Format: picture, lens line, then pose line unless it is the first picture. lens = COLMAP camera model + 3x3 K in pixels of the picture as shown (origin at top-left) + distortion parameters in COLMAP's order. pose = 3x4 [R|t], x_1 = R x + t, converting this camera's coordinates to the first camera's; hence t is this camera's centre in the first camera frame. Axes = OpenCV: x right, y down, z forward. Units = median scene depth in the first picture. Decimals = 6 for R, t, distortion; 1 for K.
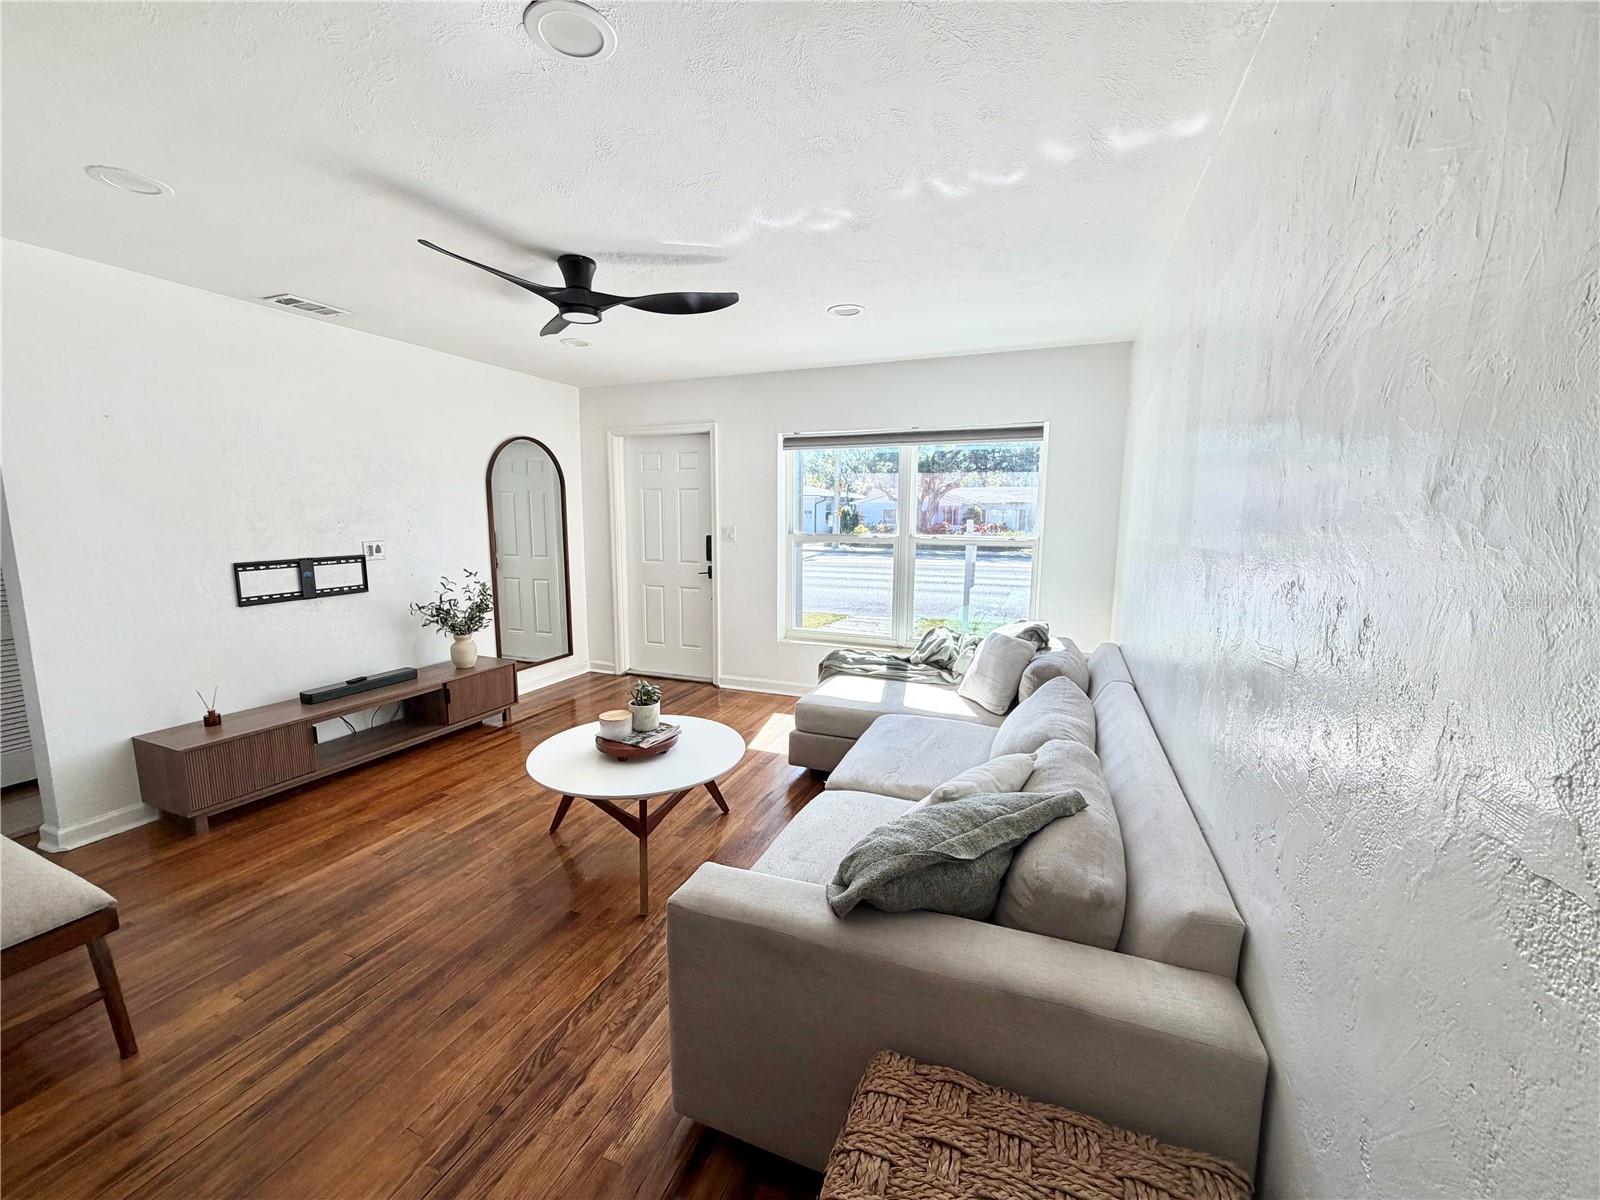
lens RADIAL K [[635.5, 0, 800.0], [0, 635.5, 600.0], [0, 0, 1]] dist [-0.000061, -0.000075]
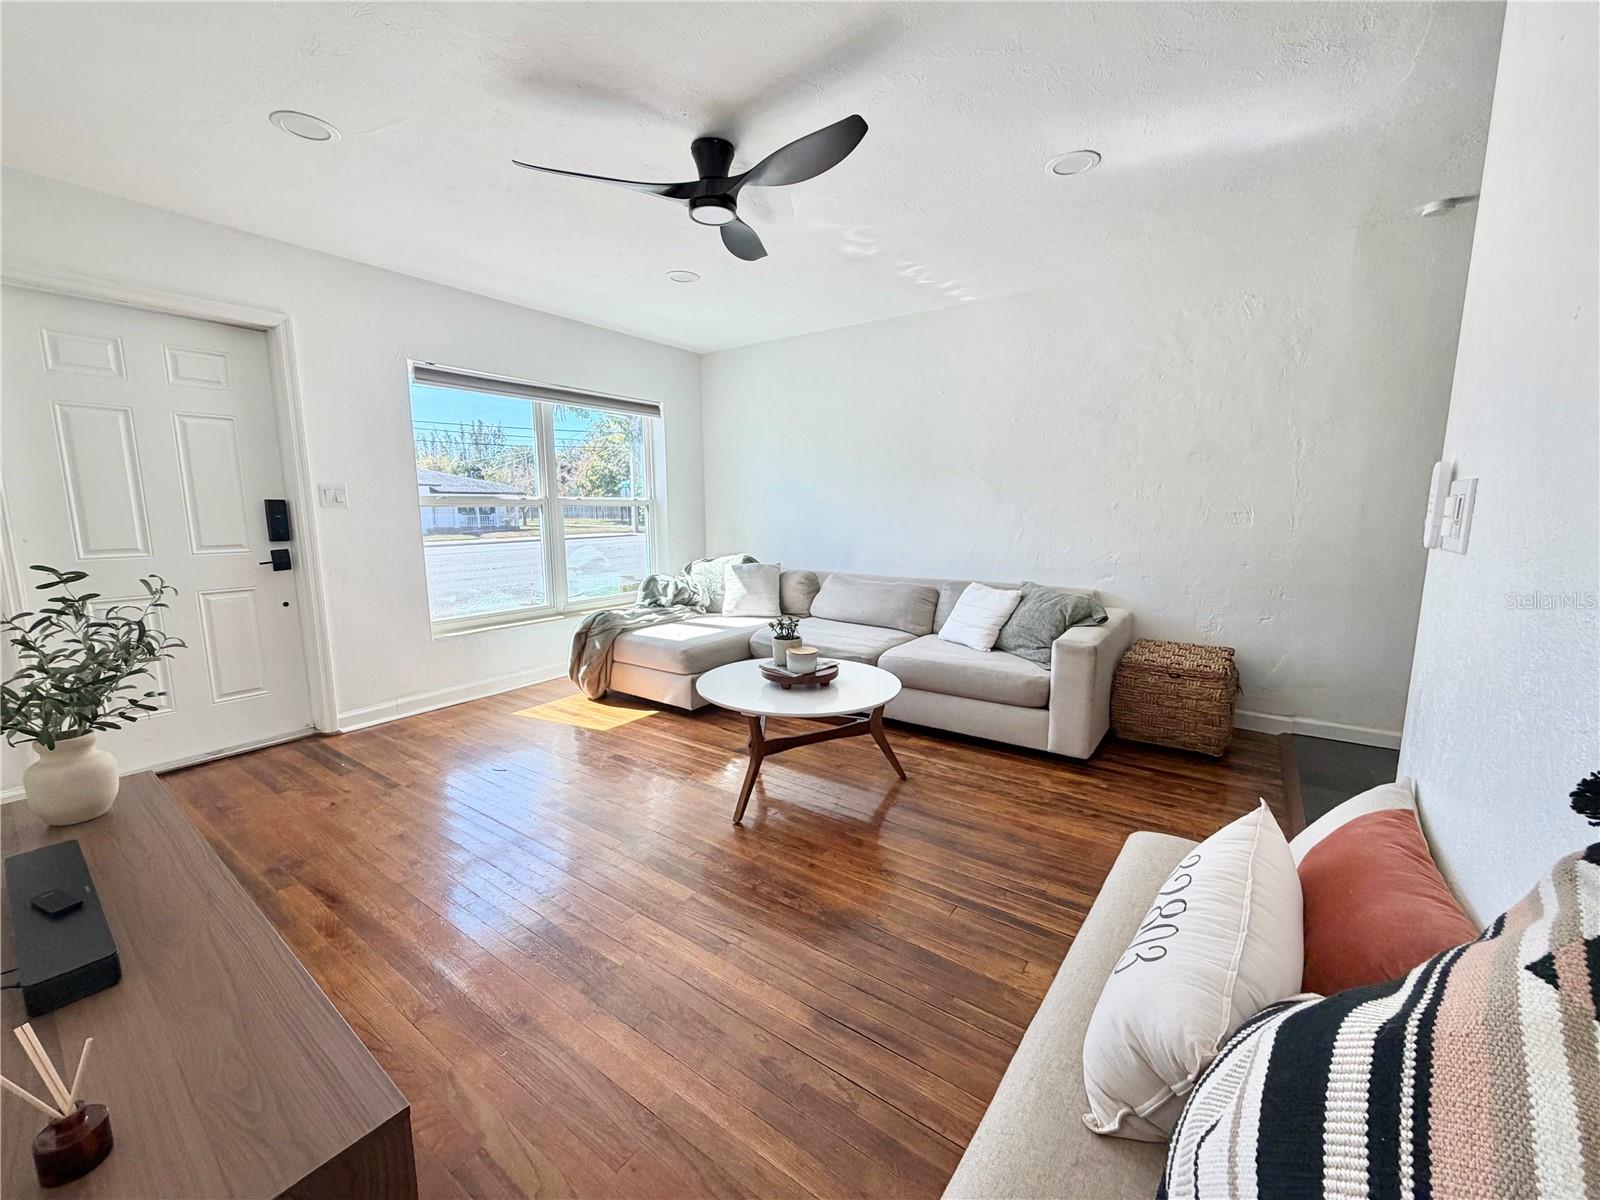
lens RADIAL K [[637.2, 0, 797.7], [0, 637.2, 600.8], [0, 0, 1]] dist [0.001145, -0.000151]
pose [[0.230008, -0.148770, 0.961751, -0.661362], [0.138313, 0.983212, 0.119011, -0.009746], [-0.963310, 0.105649, 0.246723, 0.394279]]
